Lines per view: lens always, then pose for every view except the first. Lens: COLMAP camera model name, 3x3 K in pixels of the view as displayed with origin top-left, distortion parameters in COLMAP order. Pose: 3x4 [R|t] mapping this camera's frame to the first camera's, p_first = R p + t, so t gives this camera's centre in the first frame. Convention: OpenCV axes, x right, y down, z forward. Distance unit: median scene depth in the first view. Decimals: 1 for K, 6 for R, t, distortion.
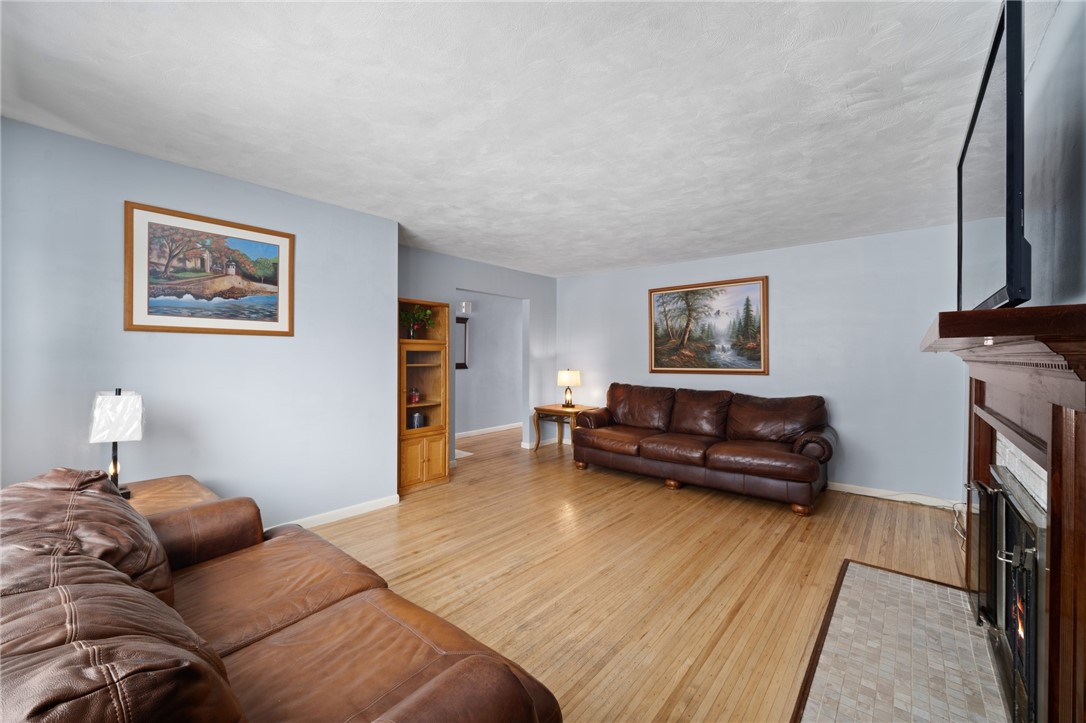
lens RADIAL K [[430.1, 0, 543.0], [0, 430.1, 361.5], [0, 0, 1]] dist [0.000008, -0.000002]
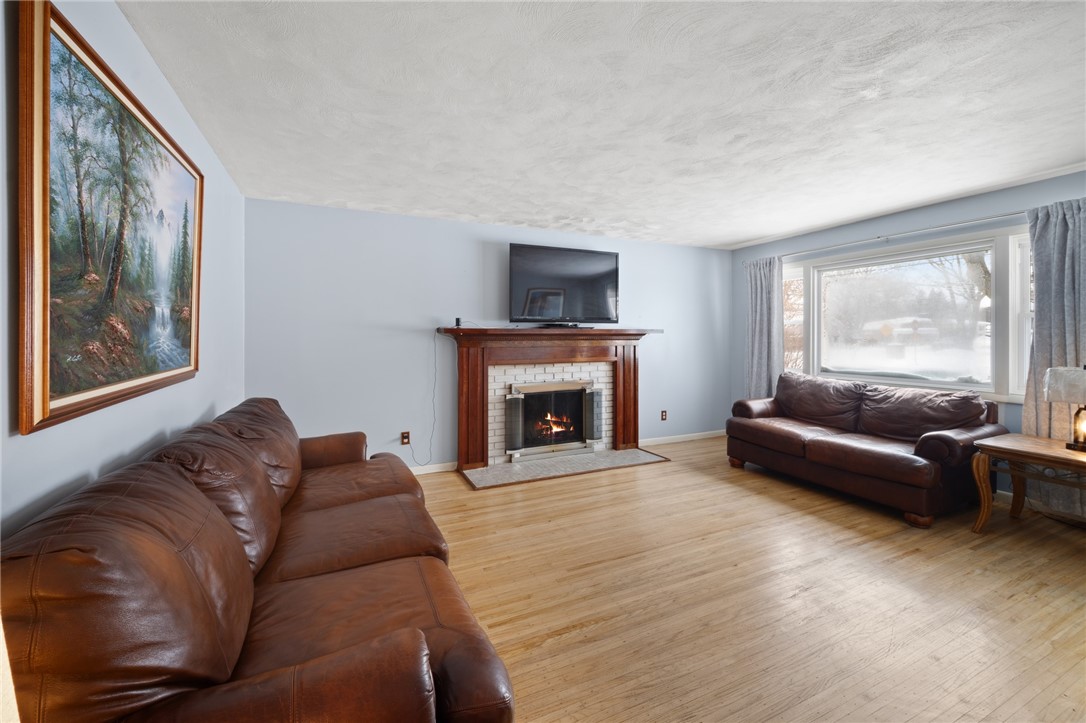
lens RADIAL K [[459.8, 0, 544.6], [0, 459.8, 331.6], [0, 0, 1]] dist [0.000055, 0.000001]
pose [[-0.912156, -0.000757, 0.409843, -0.048173], [0.001293, 0.999988, 0.004725, -0.023349], [-0.409842, 0.004840, -0.912144, 1.532950]]
